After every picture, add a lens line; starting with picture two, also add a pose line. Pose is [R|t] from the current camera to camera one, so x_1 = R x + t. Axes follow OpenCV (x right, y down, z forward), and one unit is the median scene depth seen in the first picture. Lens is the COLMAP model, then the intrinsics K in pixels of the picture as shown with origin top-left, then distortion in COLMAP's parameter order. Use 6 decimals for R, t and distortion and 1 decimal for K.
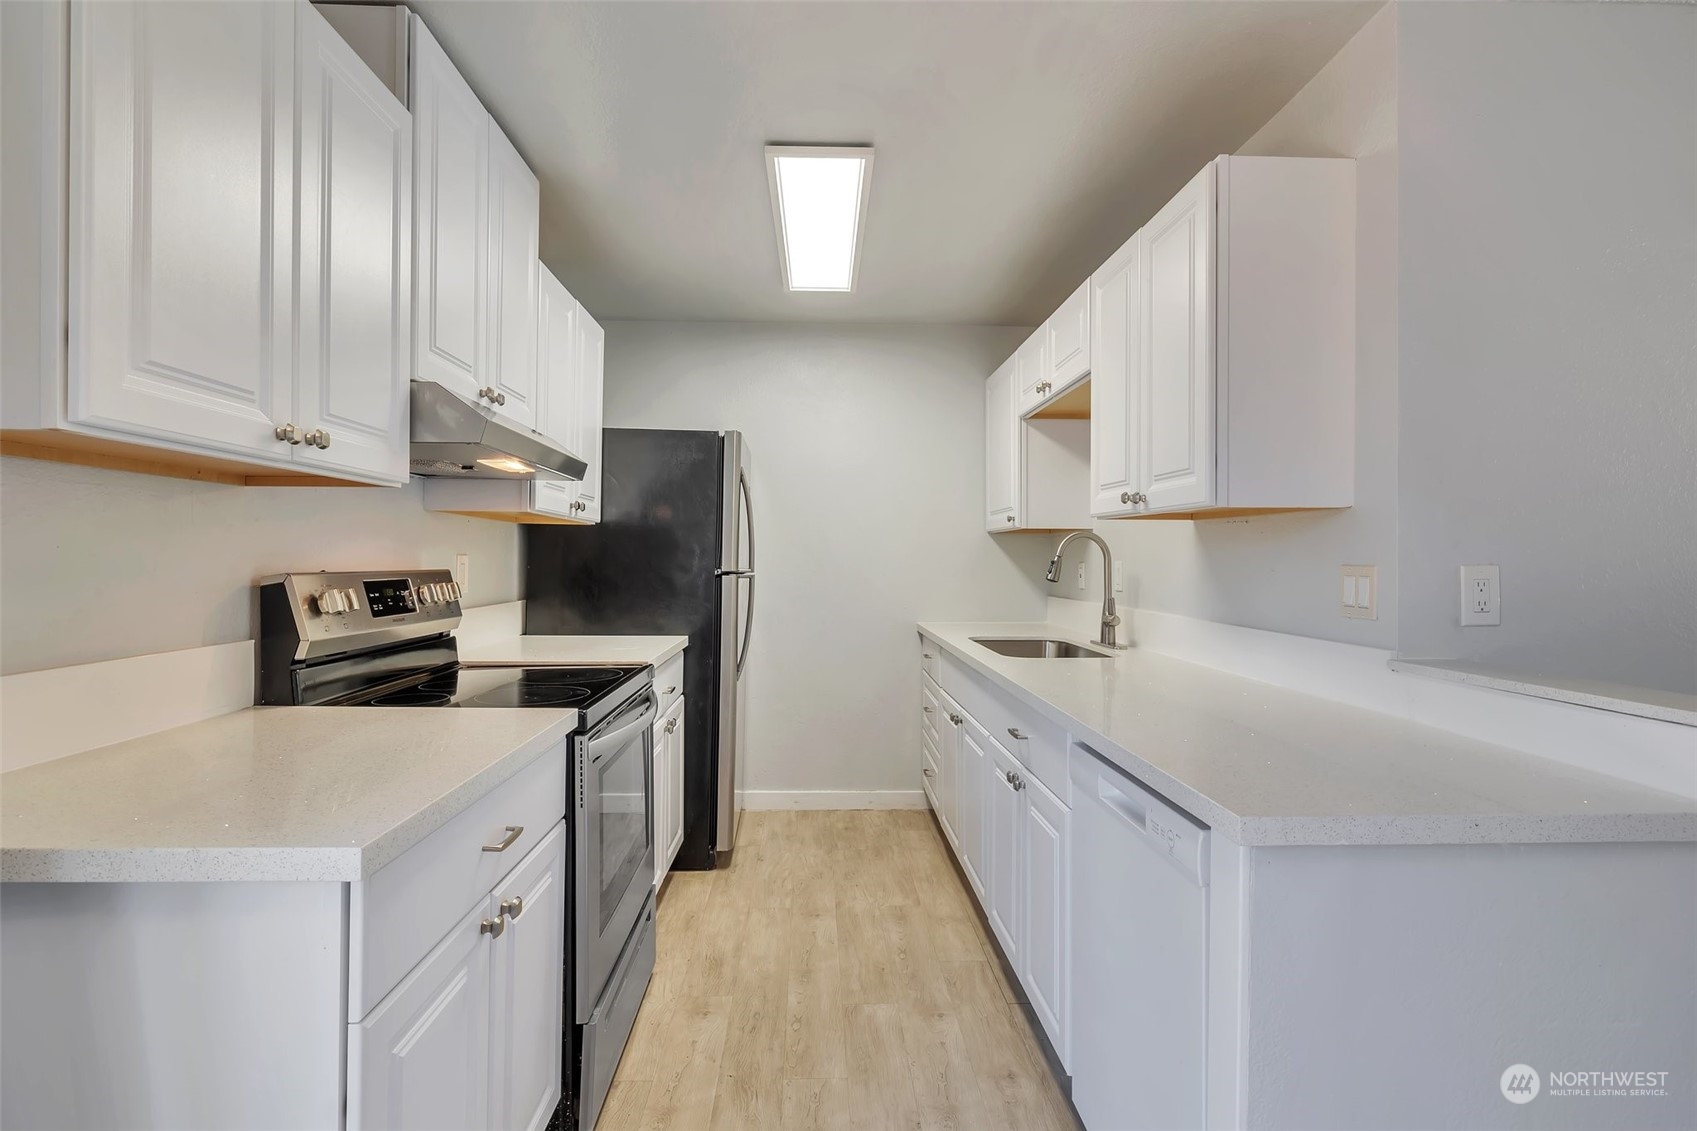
lens RADIAL K [[847.0, 0, 848.5], [0, 847.0, 565.5], [0, 0, 1]] dist [-0.001248, -0.000313]
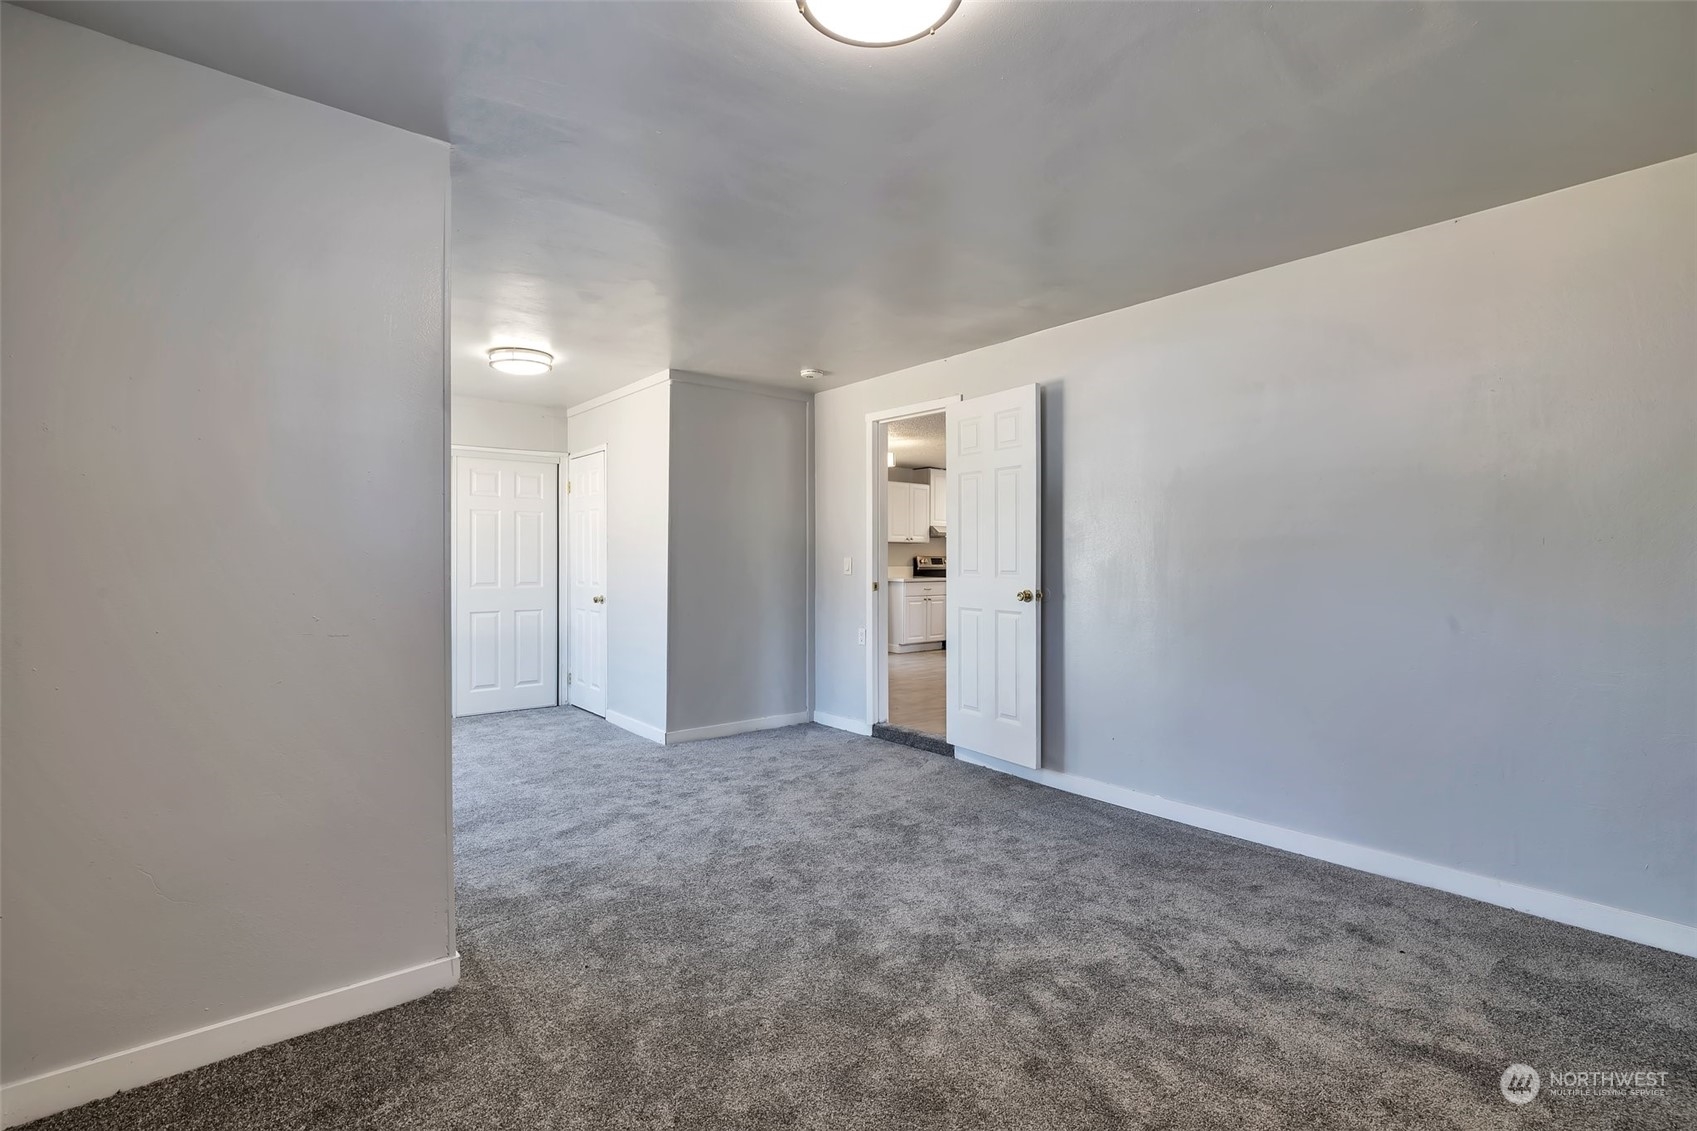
lens RADIAL K [[768.1, 0, 846.2], [0, 768.1, 556.4], [0, 0, 1]] dist [-0.000923, -0.000080]
pose [[0.616746, -0.000534, -0.787162, 3.603810], [-0.005779, 0.999970, -0.005207, 0.044405], [0.787141, 0.007761, 0.616724, -3.029929]]
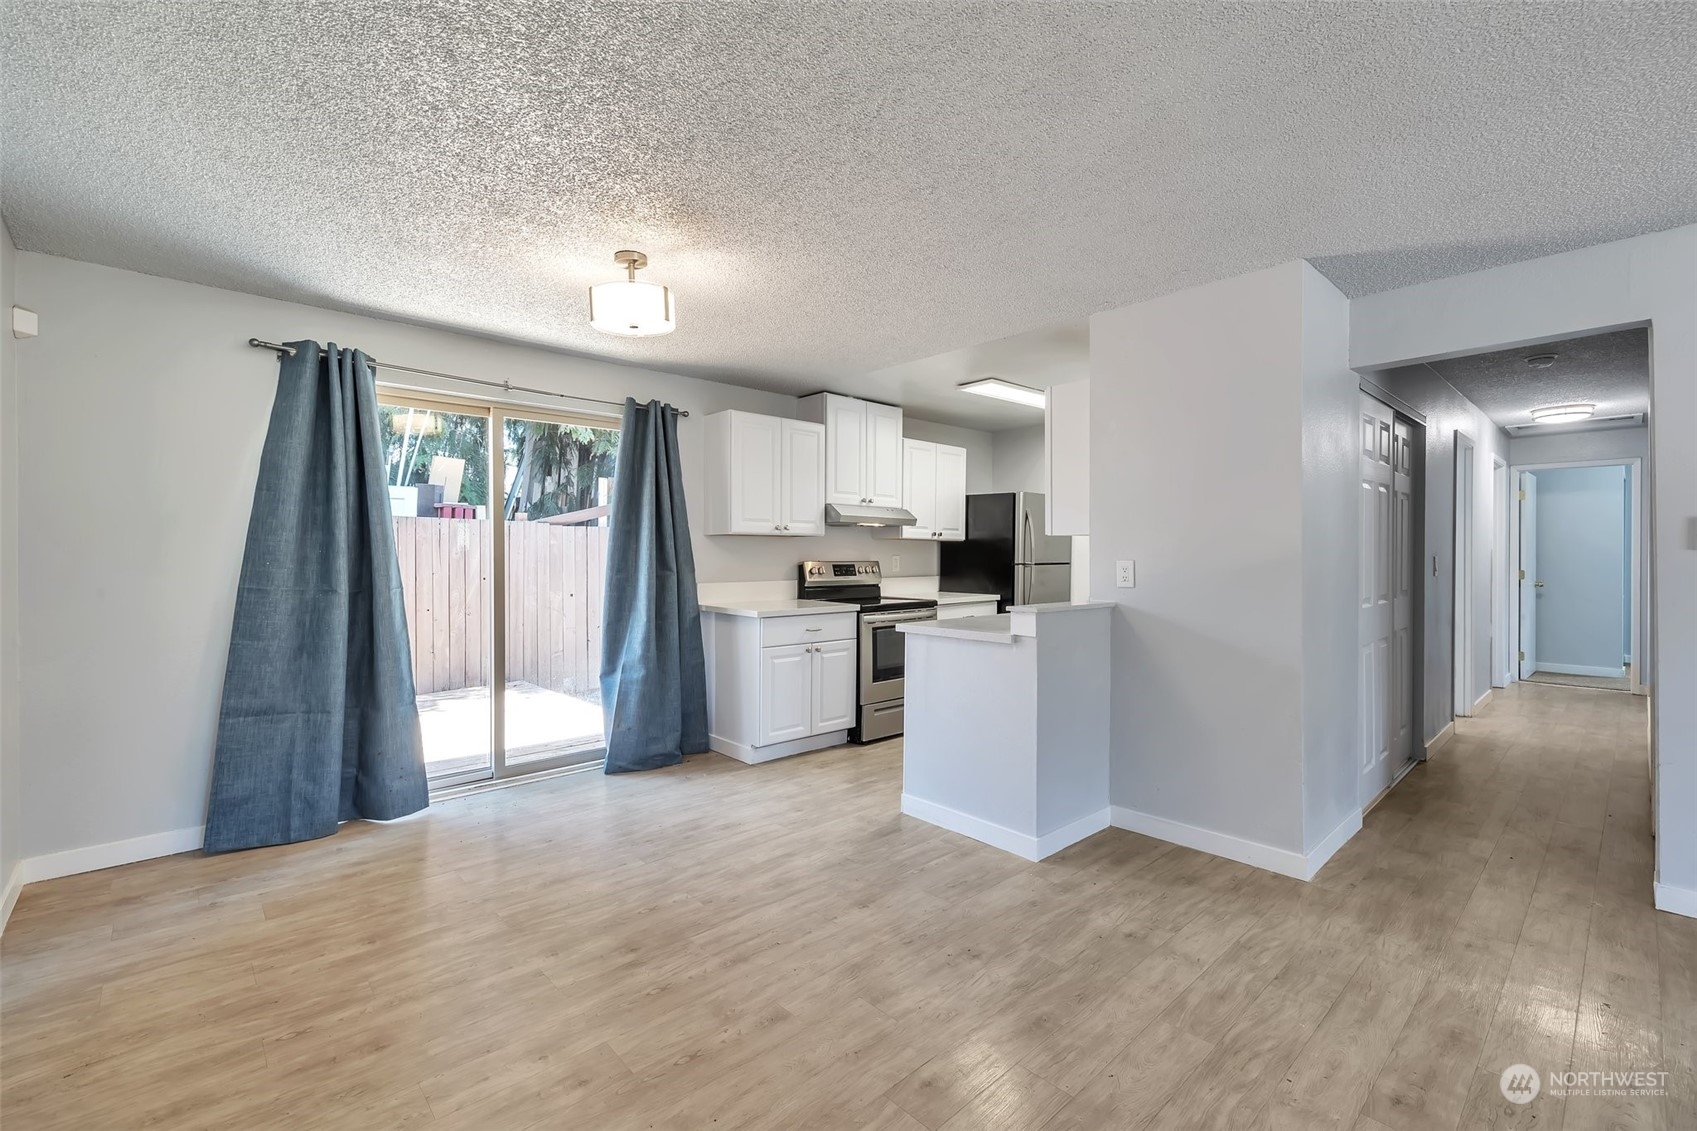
lens RADIAL K [[732.9, 0, 847.3], [0, 732.9, 560.3], [0, 0, 1]] dist [0.001276, 0.000667]
pose [[0.649692, 0.003798, -0.760188, 1.704397], [-0.003627, 0.999992, 0.001897, -0.001007], [0.760189, 0.001525, 0.649700, -0.800029]]
